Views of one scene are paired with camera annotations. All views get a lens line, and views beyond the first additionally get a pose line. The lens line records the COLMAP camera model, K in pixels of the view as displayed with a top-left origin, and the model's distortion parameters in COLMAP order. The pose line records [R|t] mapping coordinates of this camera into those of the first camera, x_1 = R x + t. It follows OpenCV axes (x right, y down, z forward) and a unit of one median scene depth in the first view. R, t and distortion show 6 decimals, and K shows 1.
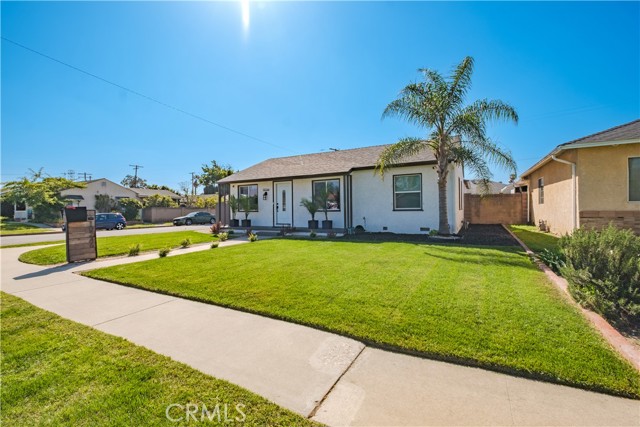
lens RADIAL K [[279.7, 0, 314.0], [0, 279.7, 208.9], [0, 0, 1]] dist [-0.002079, 0.000113]
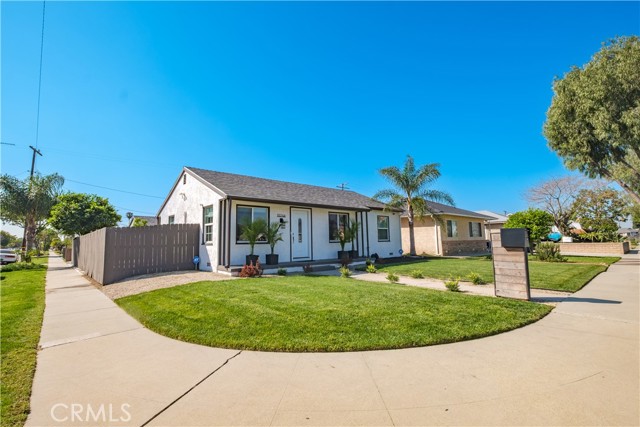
lens RADIAL K [[298.2, 0, 319.8], [0, 298.2, 213.2], [0, 0, 1]] dist [-0.000019, -0.000018]
pose [[0.314639, 0.096023, 0.944342, -0.965935], [0.010736, 0.994446, -0.104695, 0.014813], [-0.949151, 0.043080, 0.311861, 0.661959]]
